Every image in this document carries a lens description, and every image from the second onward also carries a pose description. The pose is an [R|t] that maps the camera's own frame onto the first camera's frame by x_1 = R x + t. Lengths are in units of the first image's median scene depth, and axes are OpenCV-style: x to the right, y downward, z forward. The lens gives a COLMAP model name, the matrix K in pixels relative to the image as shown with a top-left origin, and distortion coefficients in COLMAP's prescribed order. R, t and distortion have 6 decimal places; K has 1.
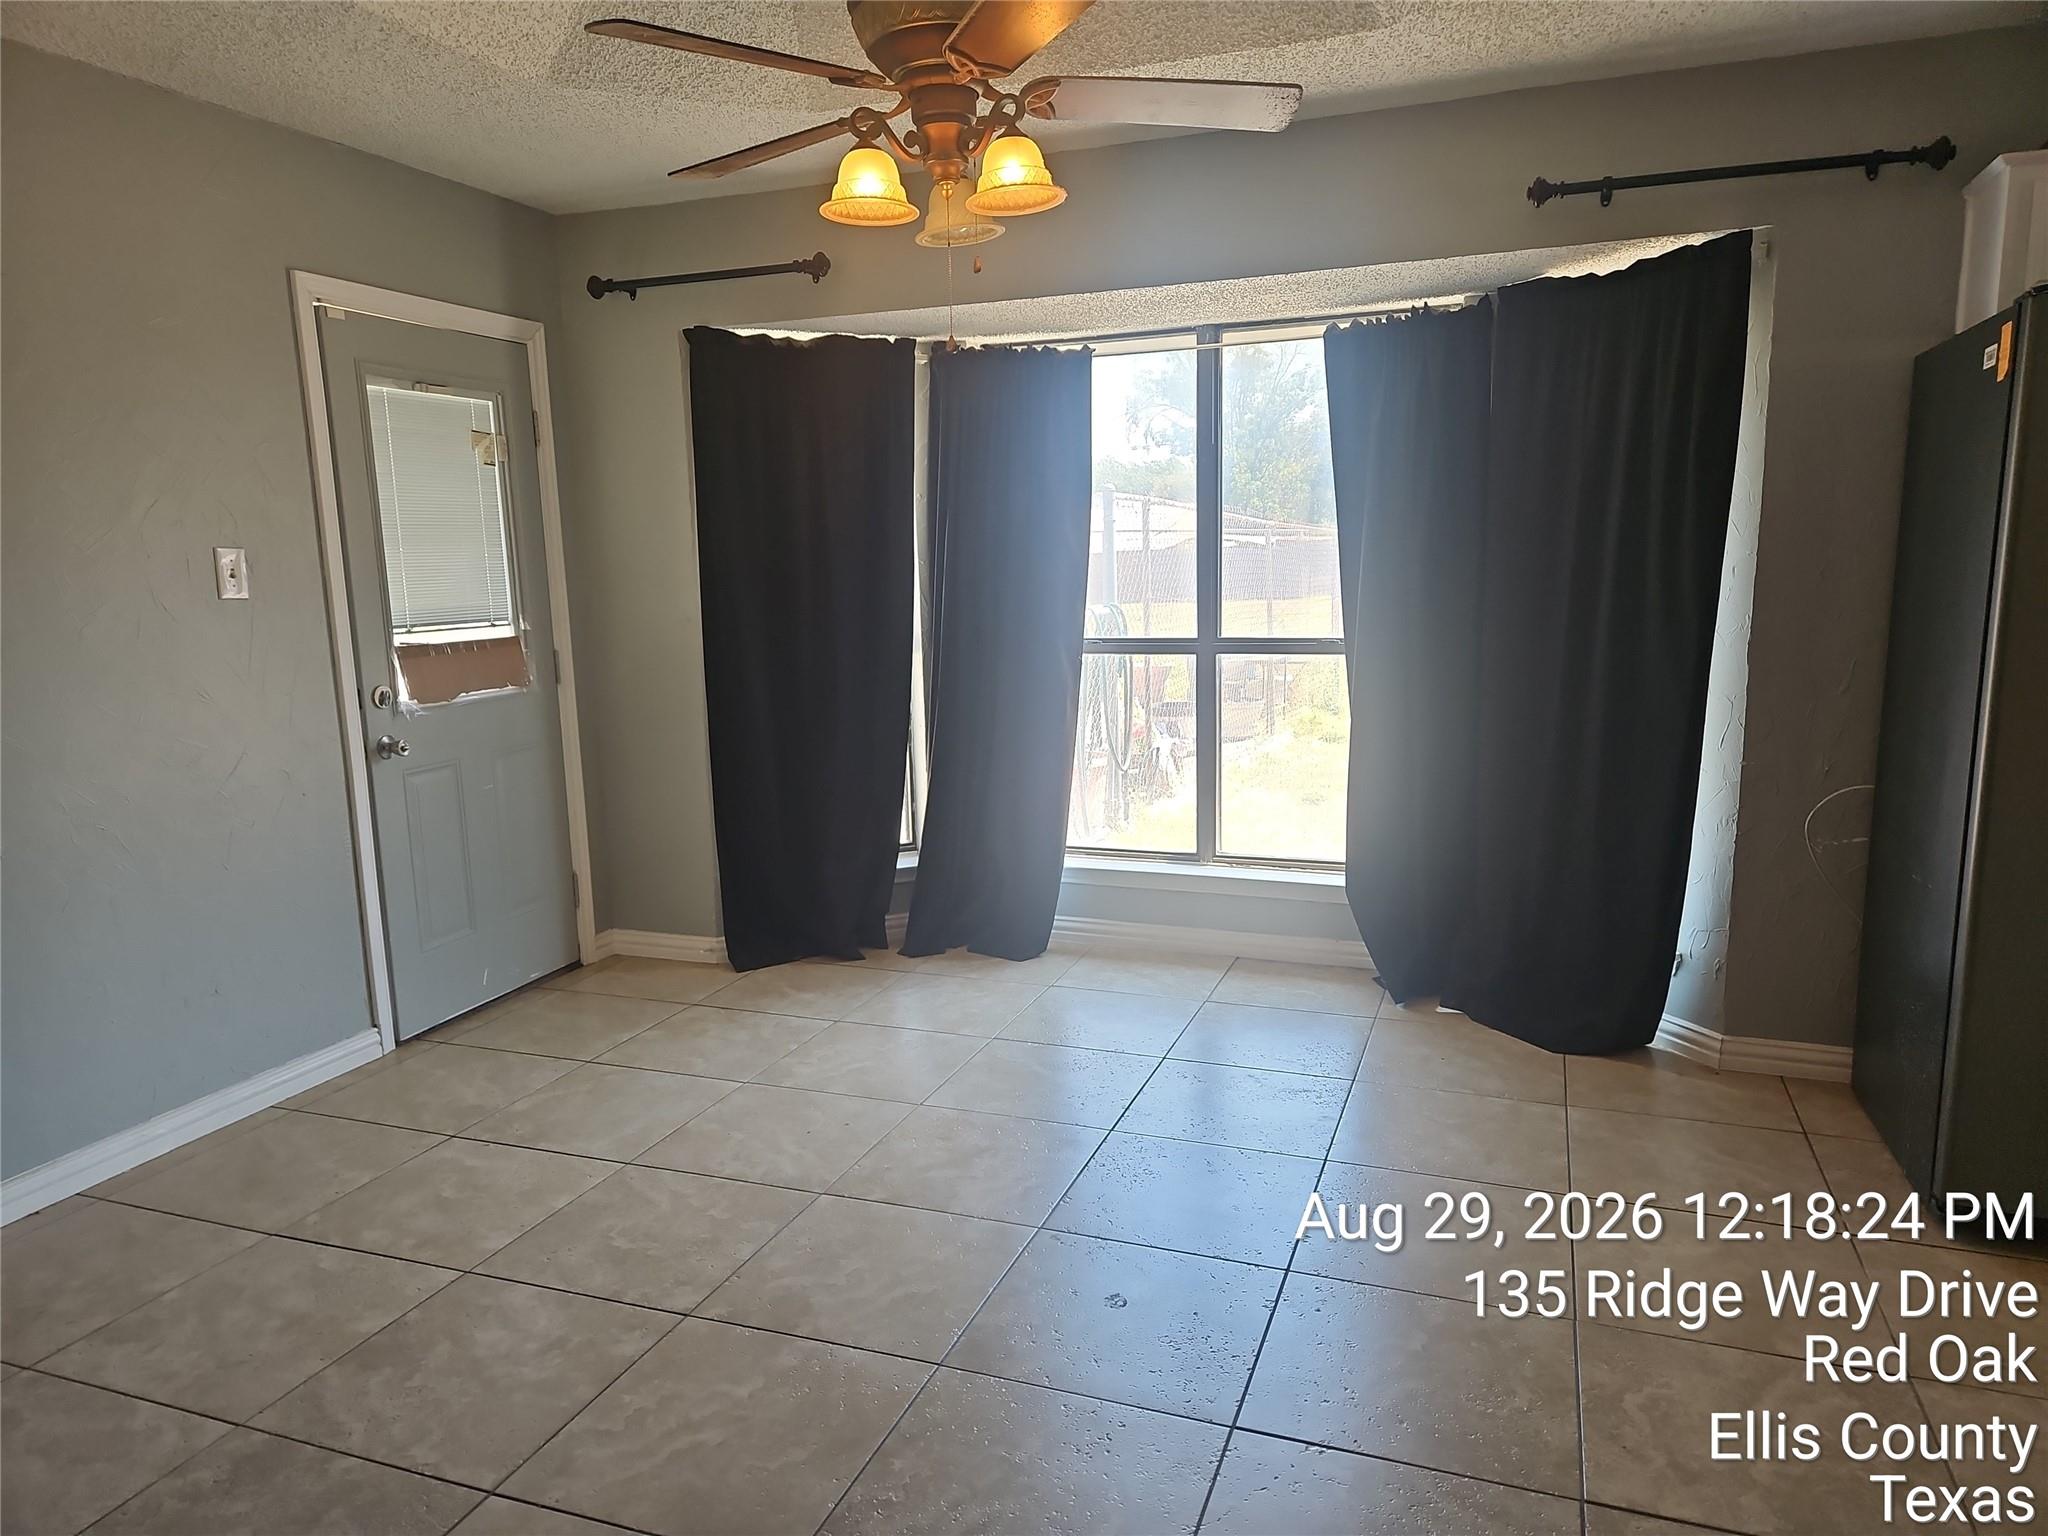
lens RADIAL K [[1364.0, 0, 1015.5], [0, 1364.0, 777.2], [0, 0, 1]] dist [0.071873, -0.054510]
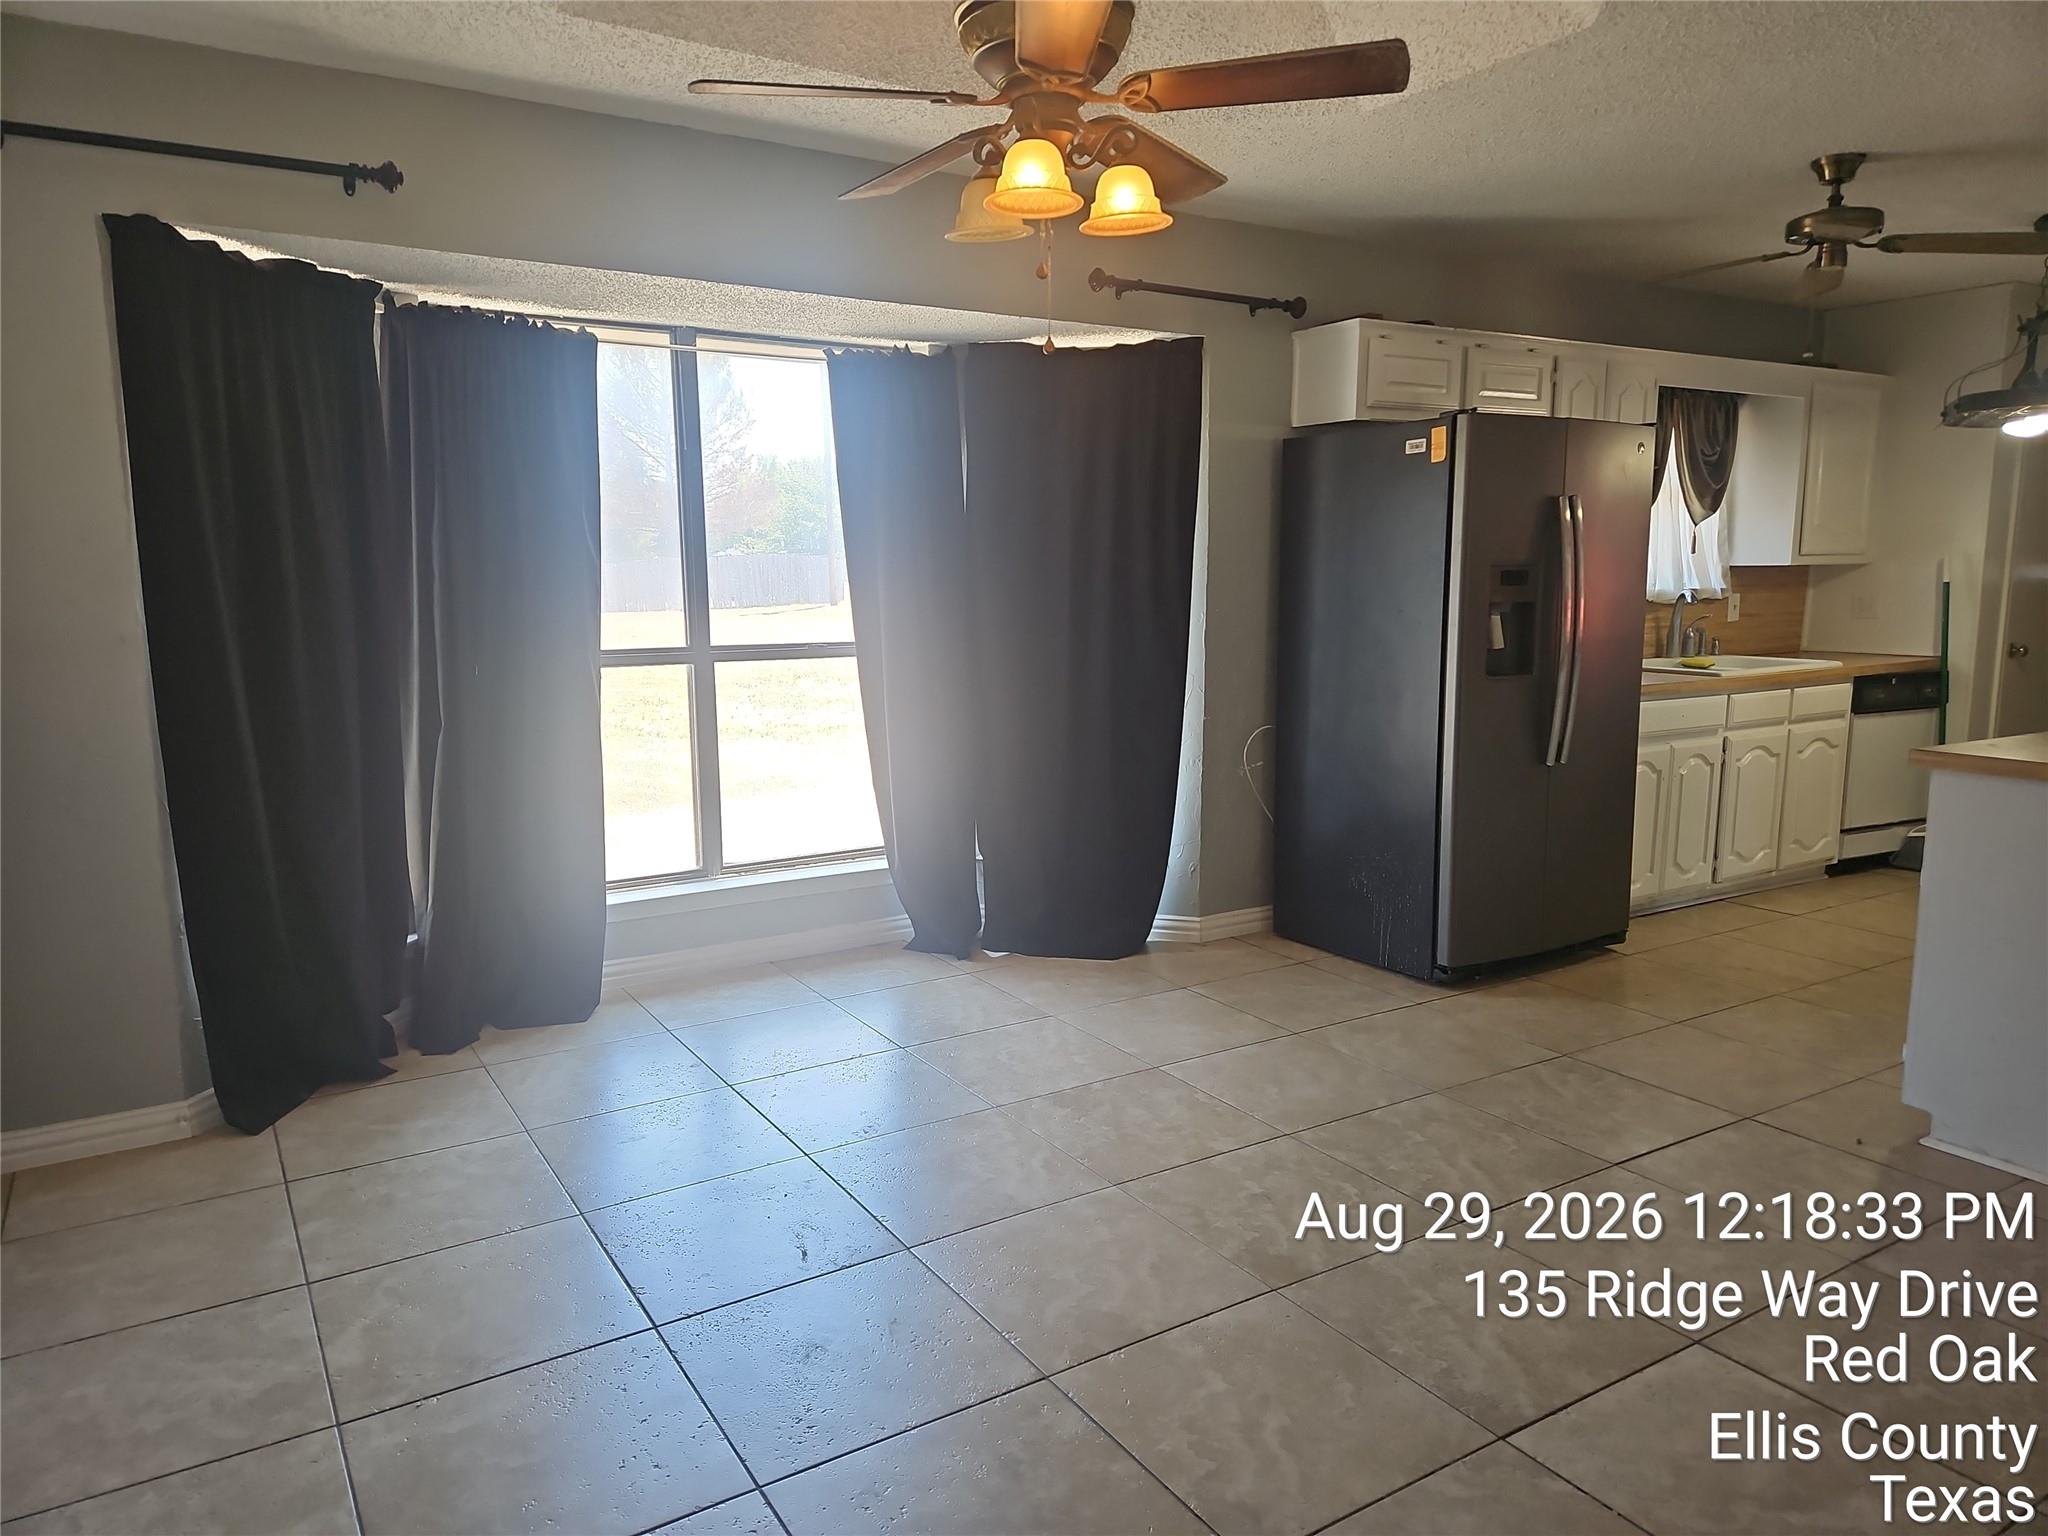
lens RADIAL K [[1364.0, 0, 994.4], [0, 1364.0, 772.4], [0, 0, 1]] dist [0.071873, -0.054510]
pose [[0.608857, -0.102713, 0.786602, -0.548663], [0.119692, 0.992125, 0.036904, -0.025874], [-0.784198, 0.071680, 0.616356, 0.257461]]
